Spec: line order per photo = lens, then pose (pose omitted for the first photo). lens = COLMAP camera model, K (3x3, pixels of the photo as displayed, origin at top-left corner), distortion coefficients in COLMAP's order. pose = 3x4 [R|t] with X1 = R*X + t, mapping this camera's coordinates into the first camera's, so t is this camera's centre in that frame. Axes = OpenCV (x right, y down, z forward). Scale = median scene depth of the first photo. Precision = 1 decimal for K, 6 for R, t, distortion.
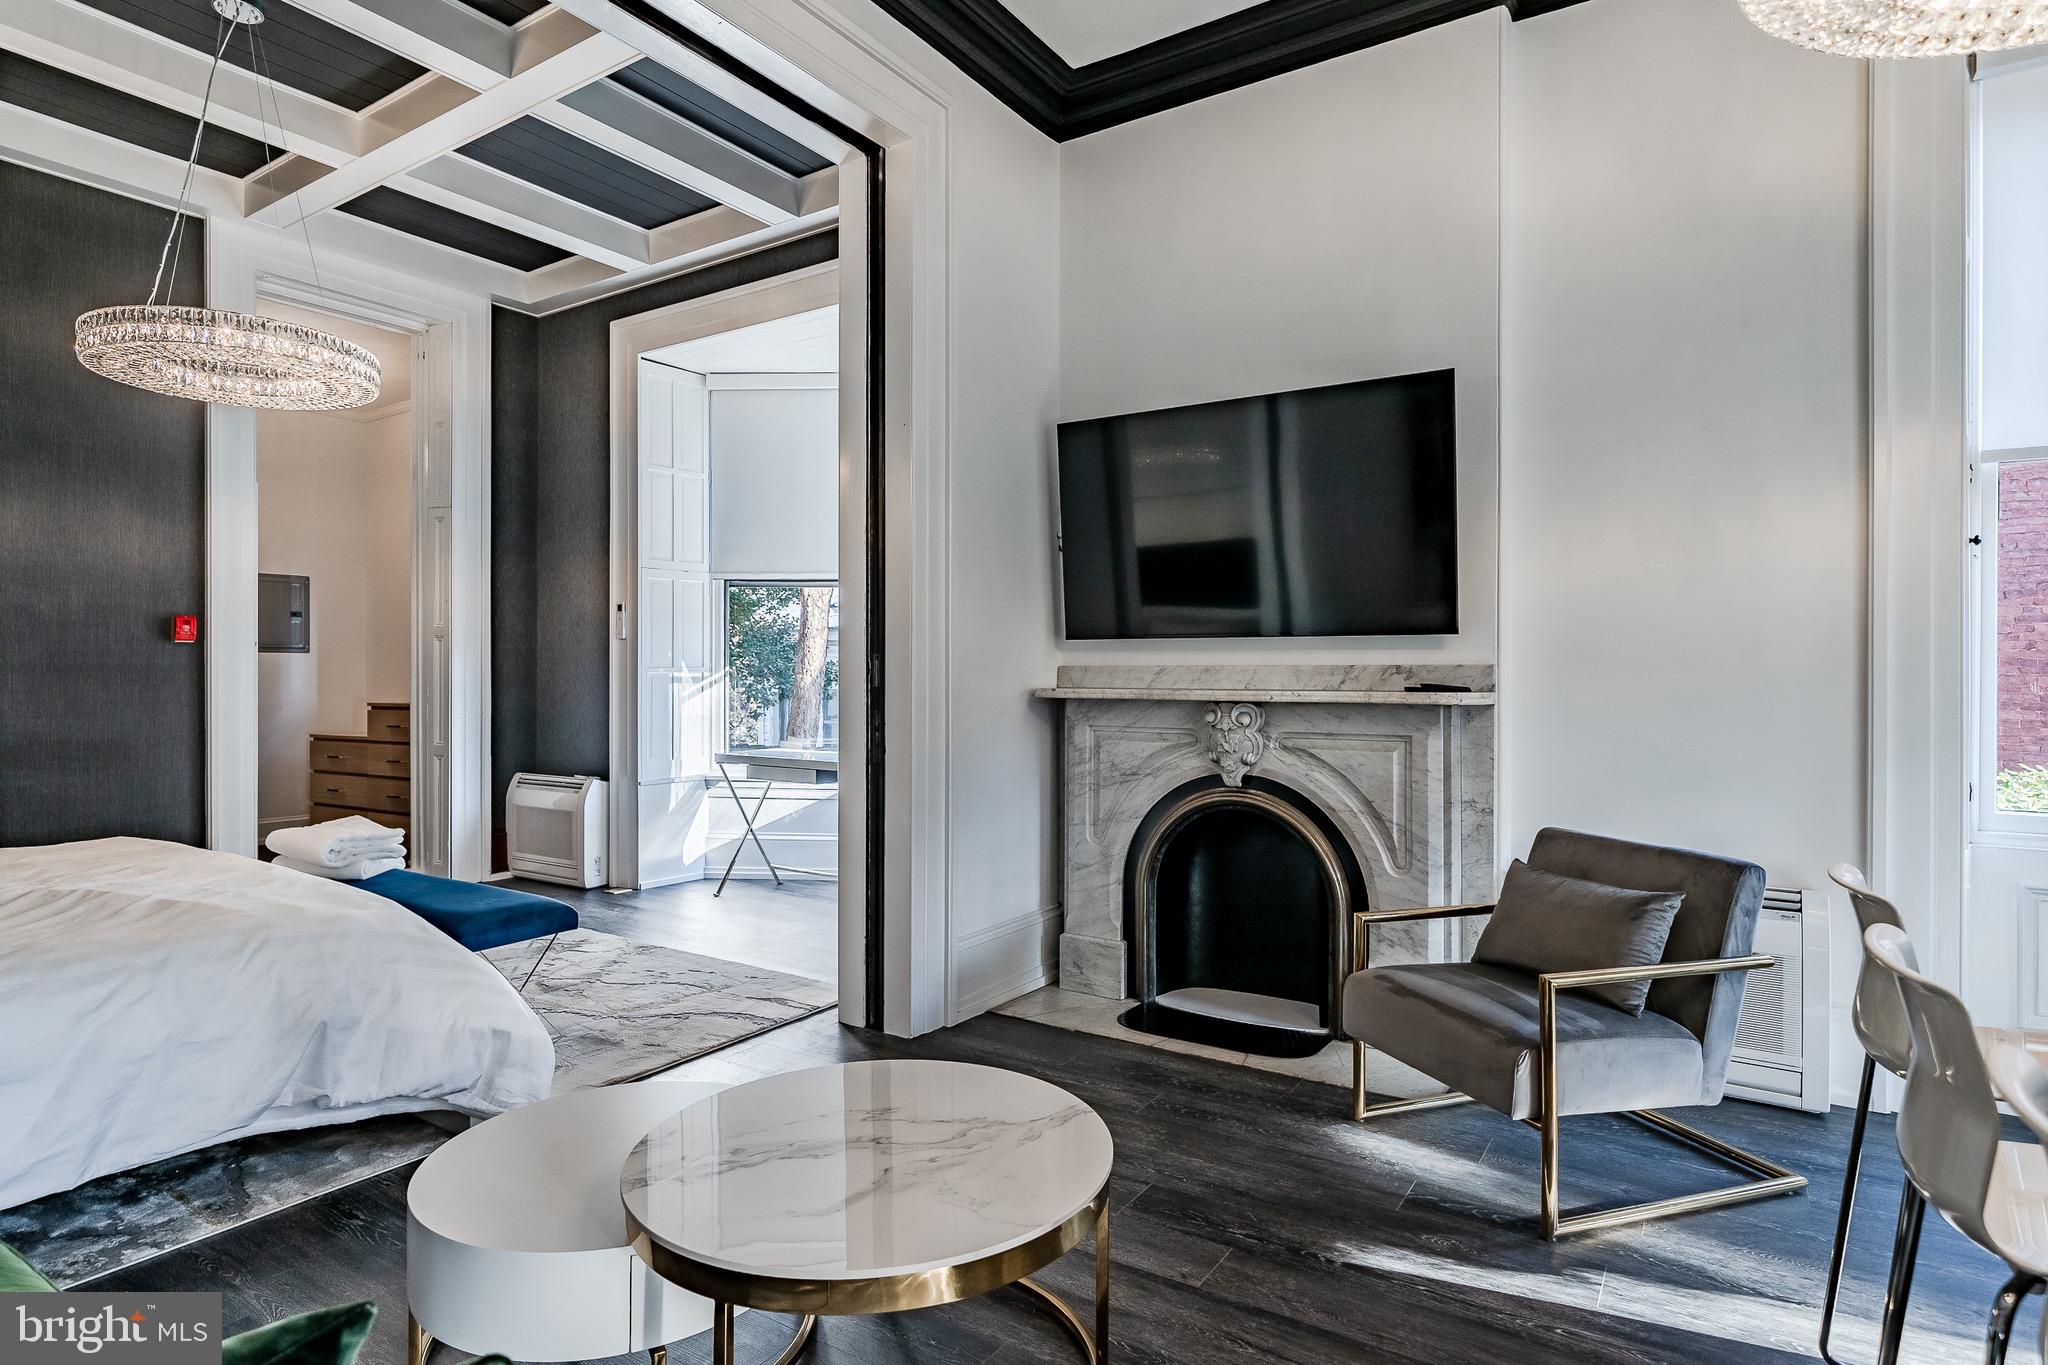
lens RADIAL K [[1091.2, 0, 1030.4], [0, 1091.2, 677.5], [0, 0, 1]] dist [0.003155, 0.000107]
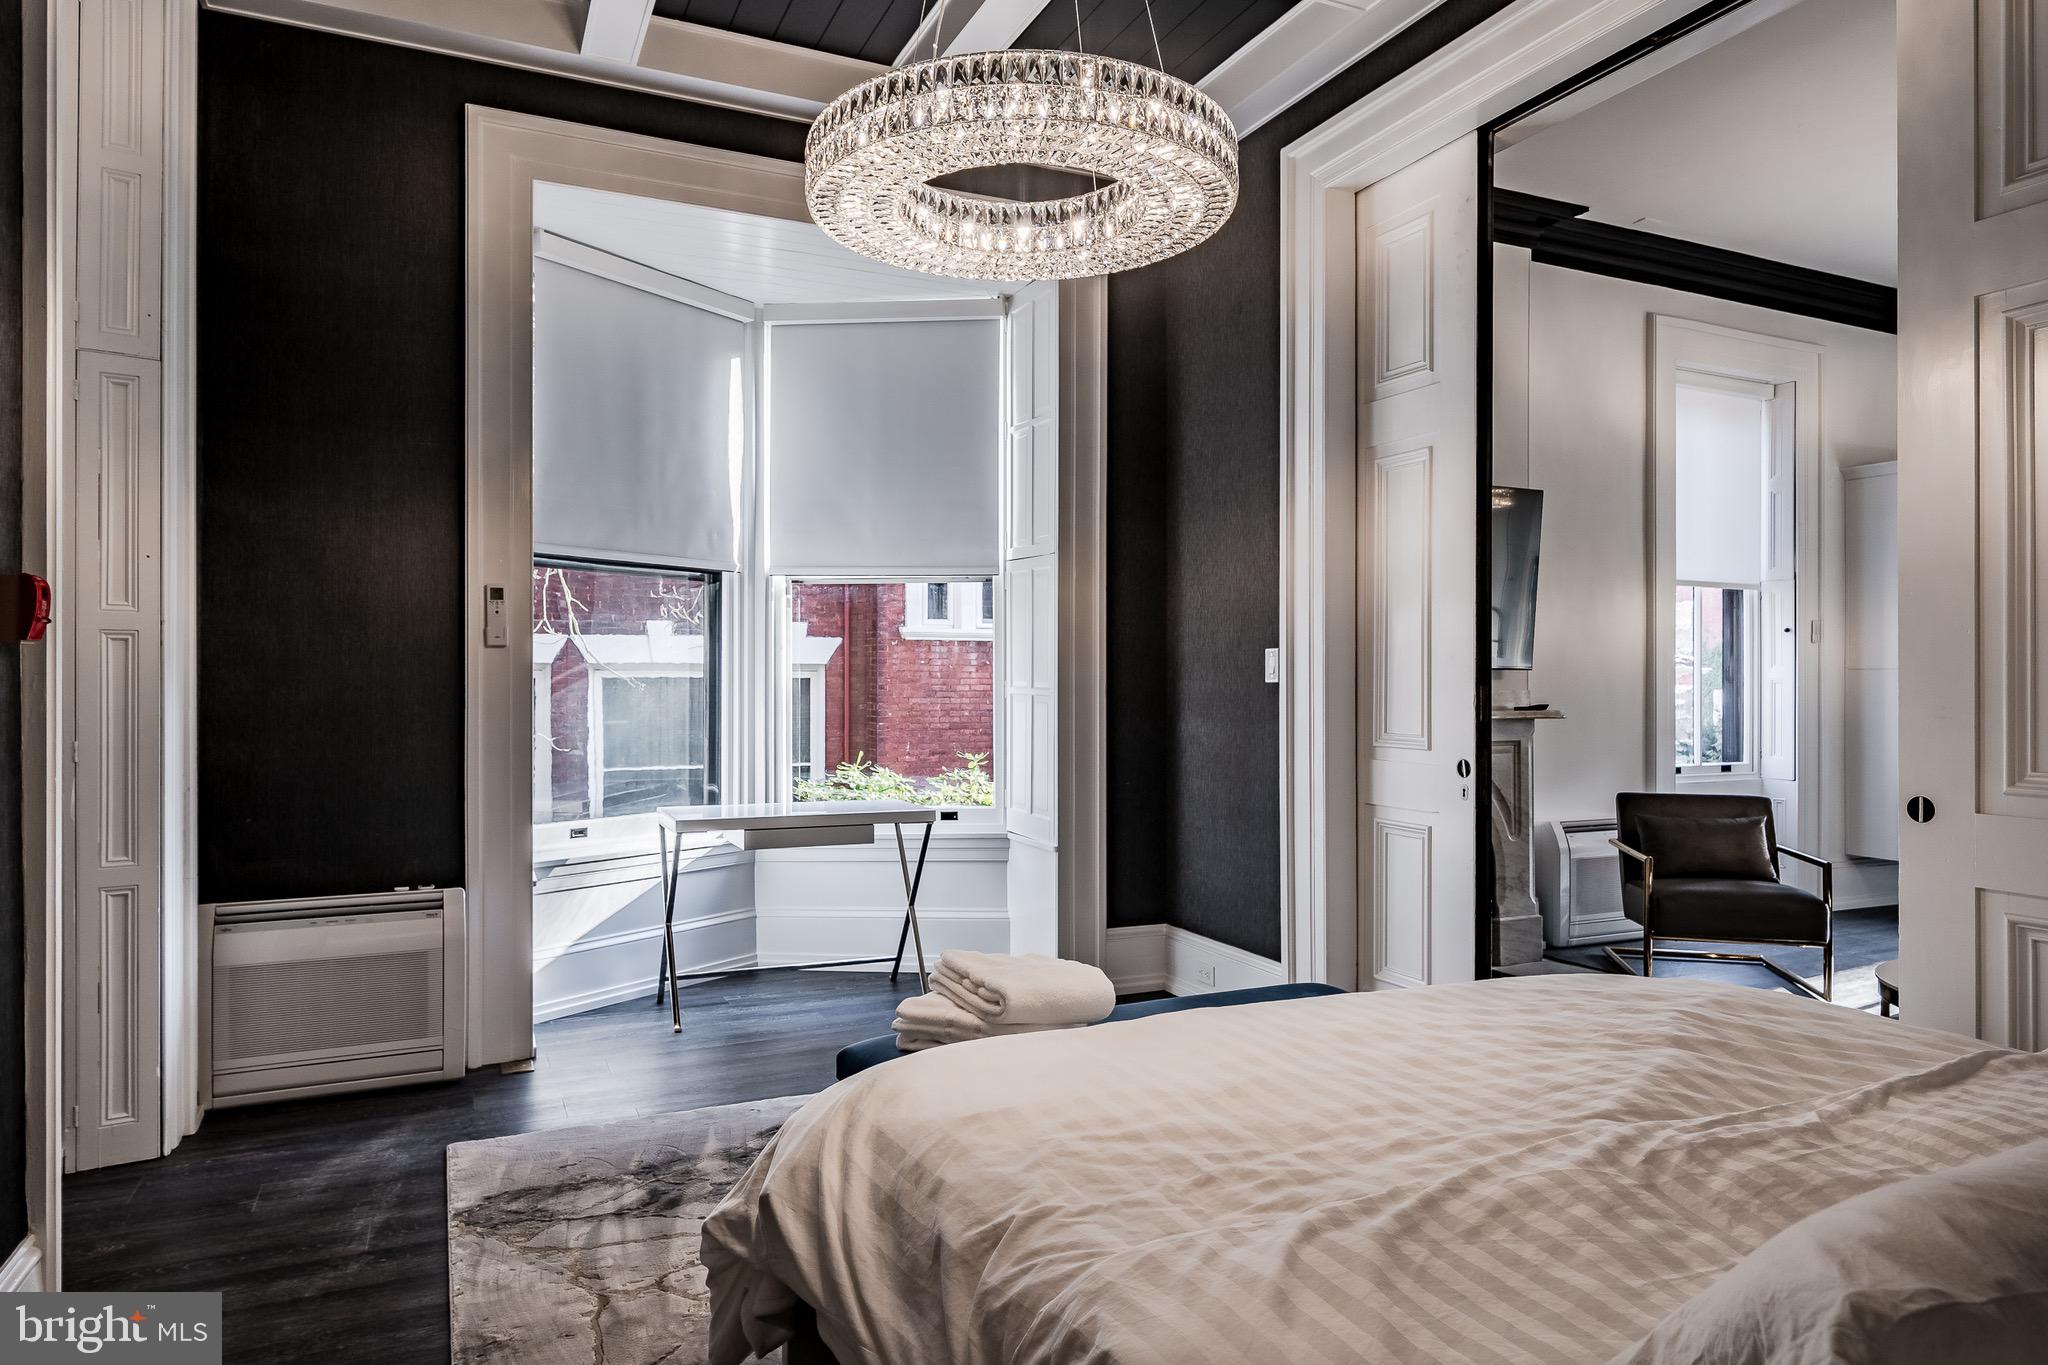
lens RADIAL K [[1227.5, 0, 1016.4], [0, 1227.5, 670.6], [0, 0, 1]] dist [-0.008864, -0.002155]
pose [[0.536631, 0.003635, 0.843809, -1.248396], [0.000895, 0.999988, -0.004877, -0.029502], [-0.843817, 0.003373, 0.536621, 0.644927]]
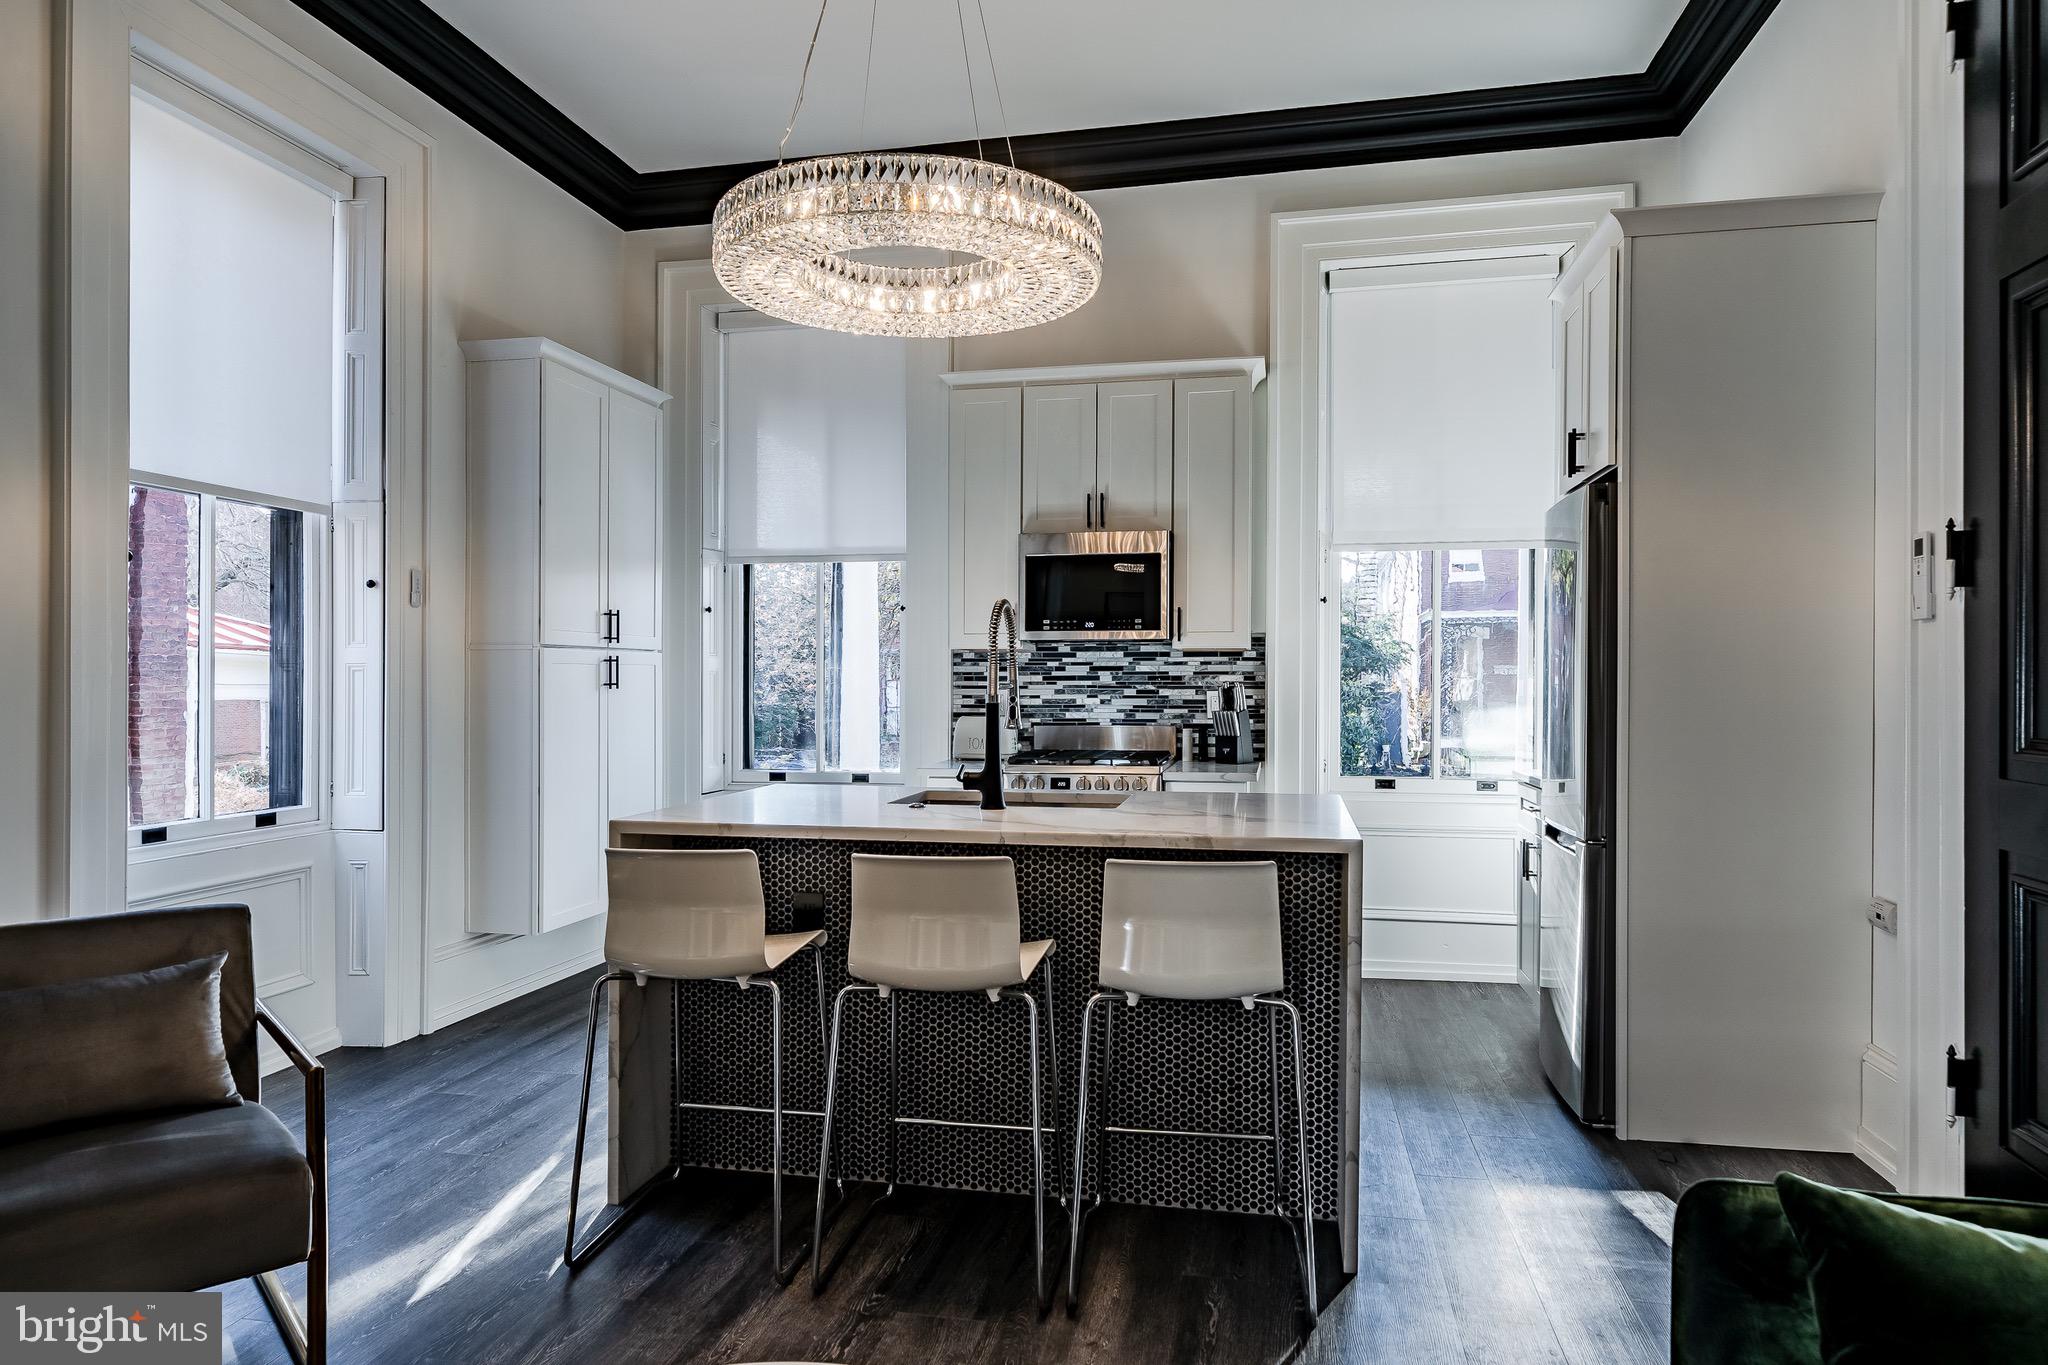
lens RADIAL K [[1261.2, 0, 1011.9], [0, 1261.2, 680.5], [0, 0, 1]] dist [-0.001703, 0.002143]
pose [[-0.360998, -0.005582, 0.932550, -0.380553], [0.001044, 0.999979, 0.006389, -0.016657], [-0.932566, 0.003280, -0.360985, 0.526500]]
